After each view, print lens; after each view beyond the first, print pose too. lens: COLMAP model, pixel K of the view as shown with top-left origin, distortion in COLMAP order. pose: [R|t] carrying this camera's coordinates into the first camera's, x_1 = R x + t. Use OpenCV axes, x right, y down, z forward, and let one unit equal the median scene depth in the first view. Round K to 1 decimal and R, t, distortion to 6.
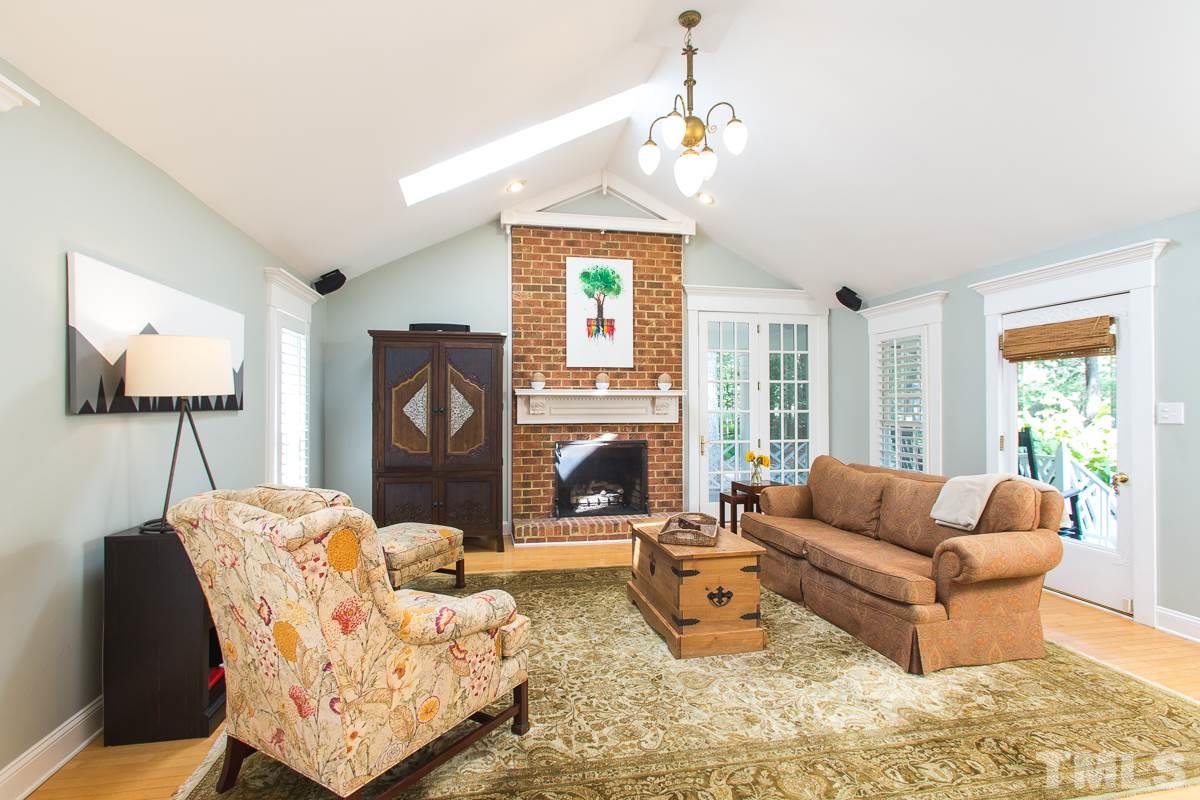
lens RADIAL K [[578.6, 0, 599.3], [0, 578.6, 400.5], [0, 0, 1]] dist [-0.012921, 0.008200]
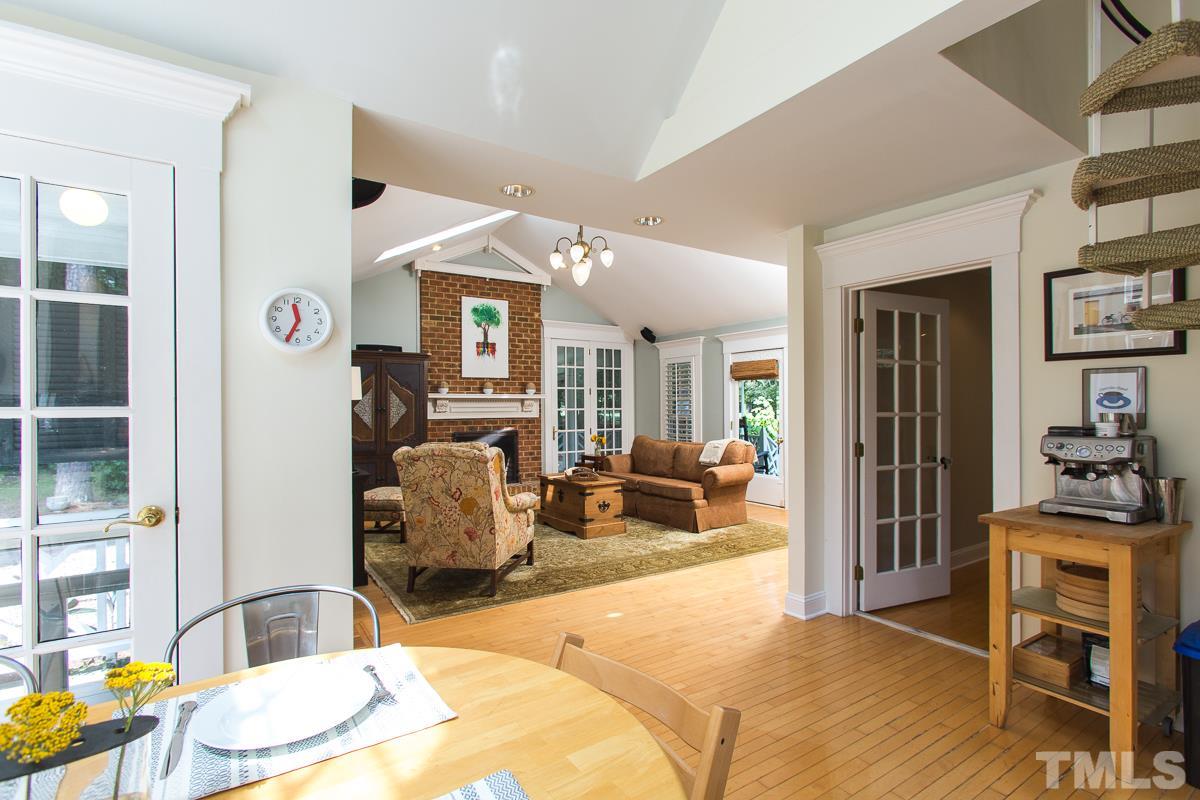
lens RADIAL K [[578.6, 0, 607.8], [0, 578.6, 402.2], [0, 0, 1]] dist [-0.012921, 0.008200]
pose [[0.924208, -0.000554, 0.381888, -0.262862], [-0.000501, 0.999996, 0.002661, -0.003103], [-0.381889, -0.002651, 0.924205, -0.394320]]
